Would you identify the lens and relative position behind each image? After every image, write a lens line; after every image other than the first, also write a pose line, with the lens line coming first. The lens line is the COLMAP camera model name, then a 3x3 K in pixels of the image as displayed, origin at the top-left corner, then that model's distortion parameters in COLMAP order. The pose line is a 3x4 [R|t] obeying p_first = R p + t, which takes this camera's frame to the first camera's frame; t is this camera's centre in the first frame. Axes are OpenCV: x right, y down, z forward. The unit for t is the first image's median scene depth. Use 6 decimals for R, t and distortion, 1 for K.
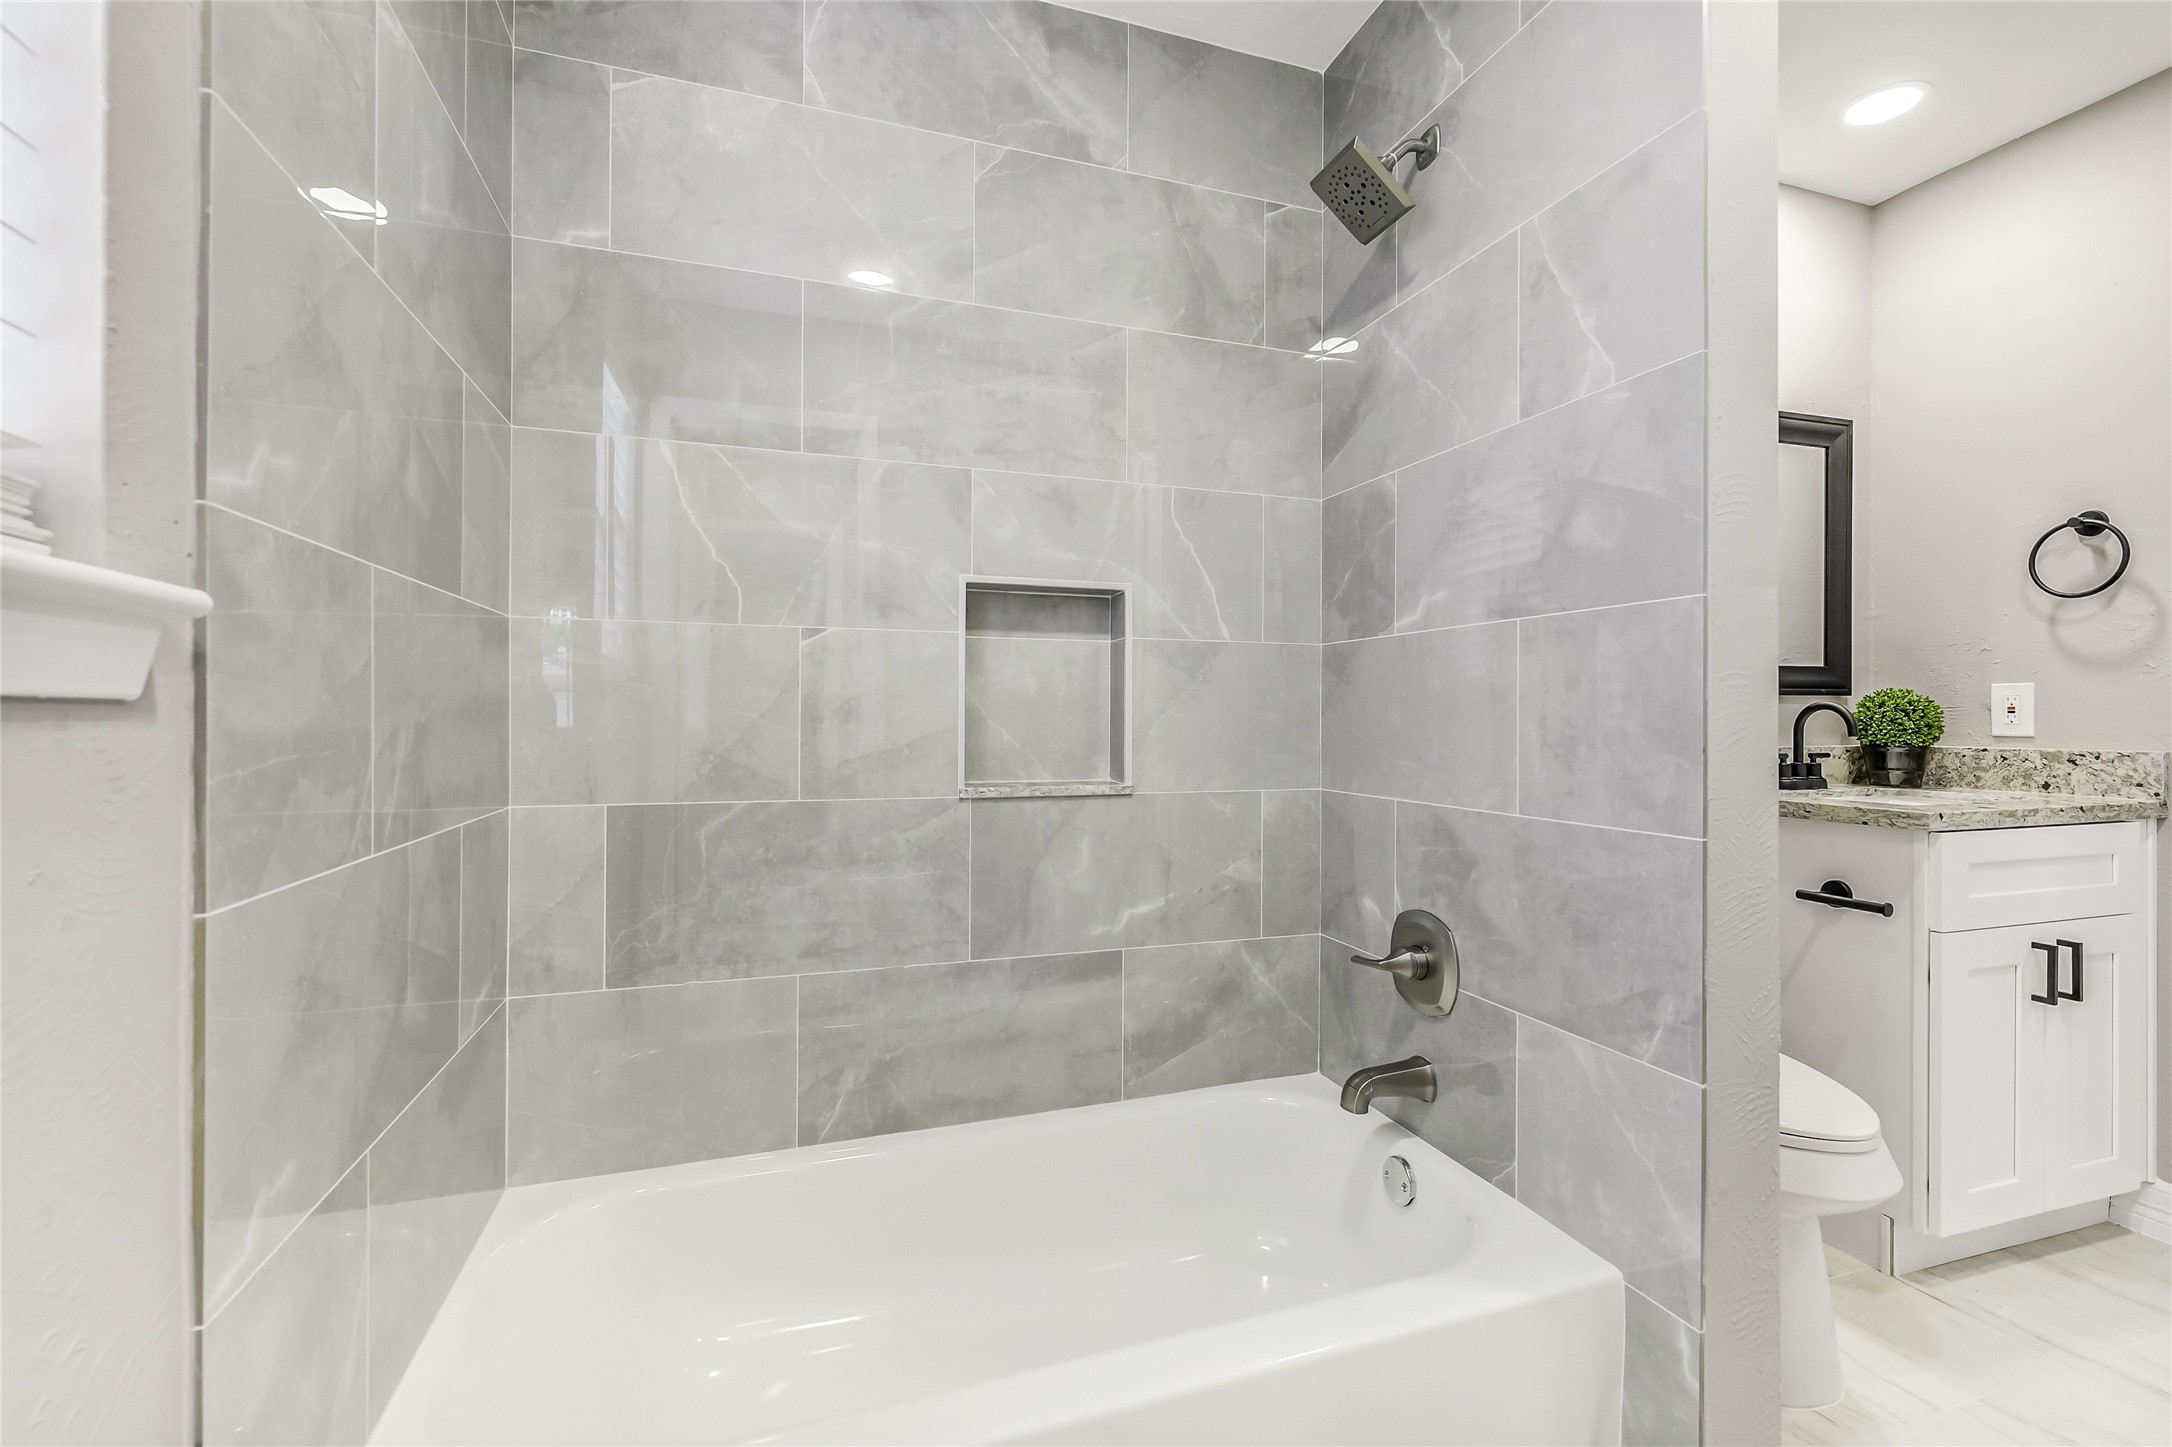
lens RADIAL K [[943.3, 0, 1084.8], [0, 943.3, 726.6], [0, 0, 1]] dist [0.005061, -0.005148]
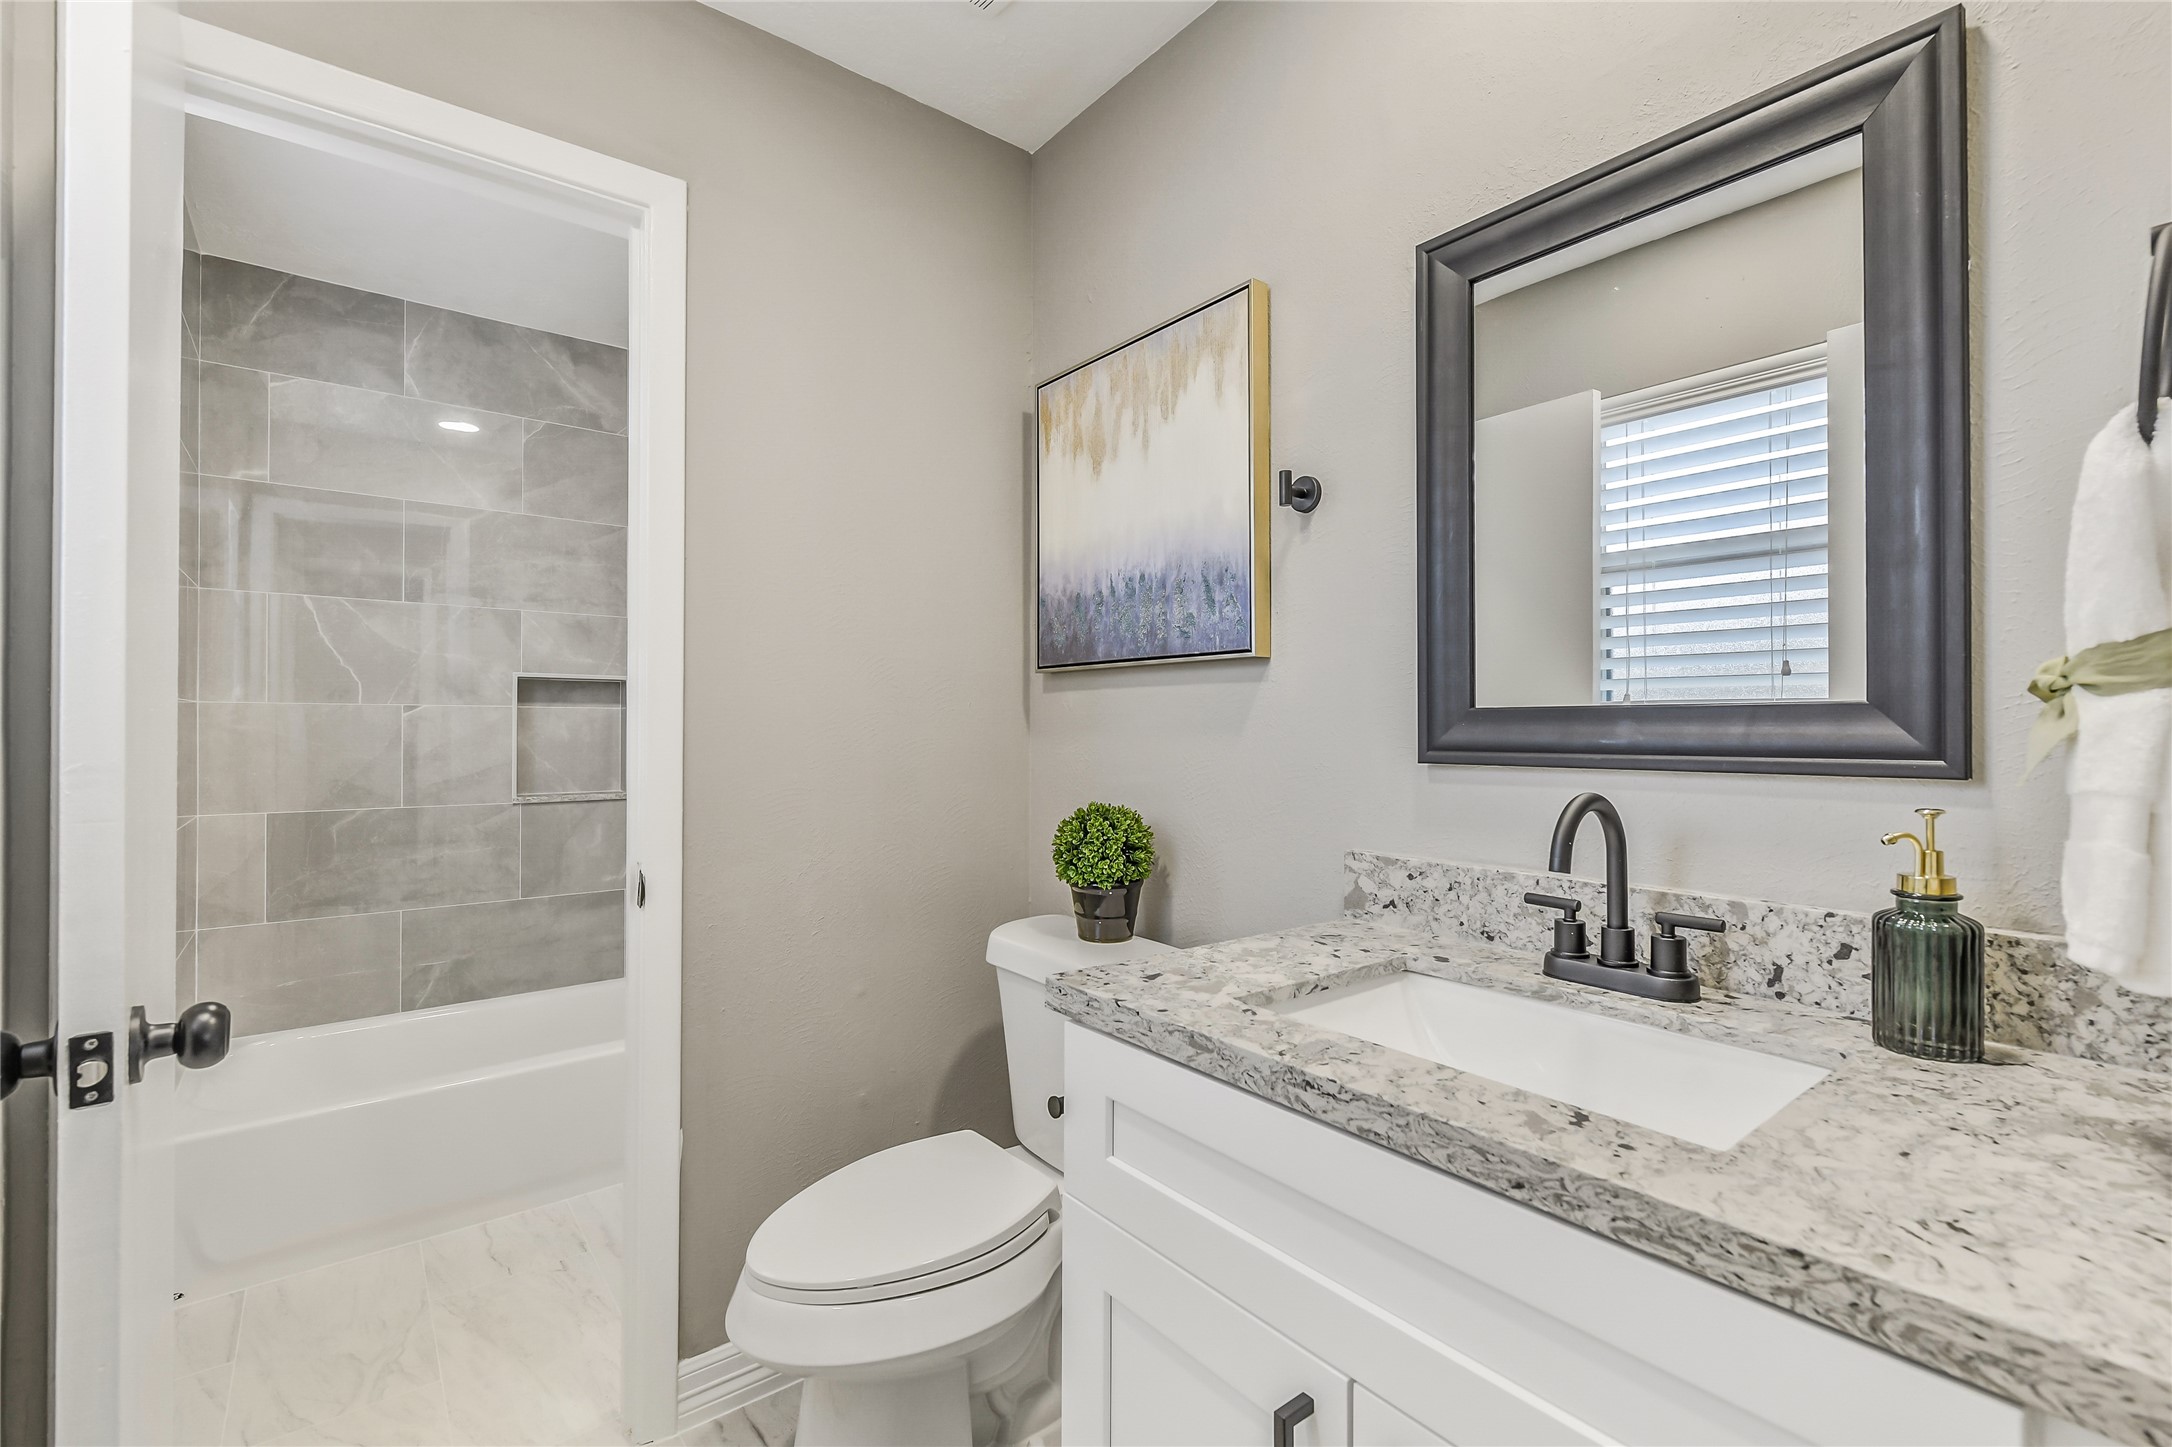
lens RADIAL K [[943.3, 0, 1084.8], [0, 943.3, 726.6], [0, 0, 1]] dist [0.005061, -0.005148]
pose [[0.943096, -0.001241, 0.332518, 0.274835], [0.001609, 0.999998, -0.000831, -0.060141], [-0.332516, 0.001319, 0.943097, -0.954117]]
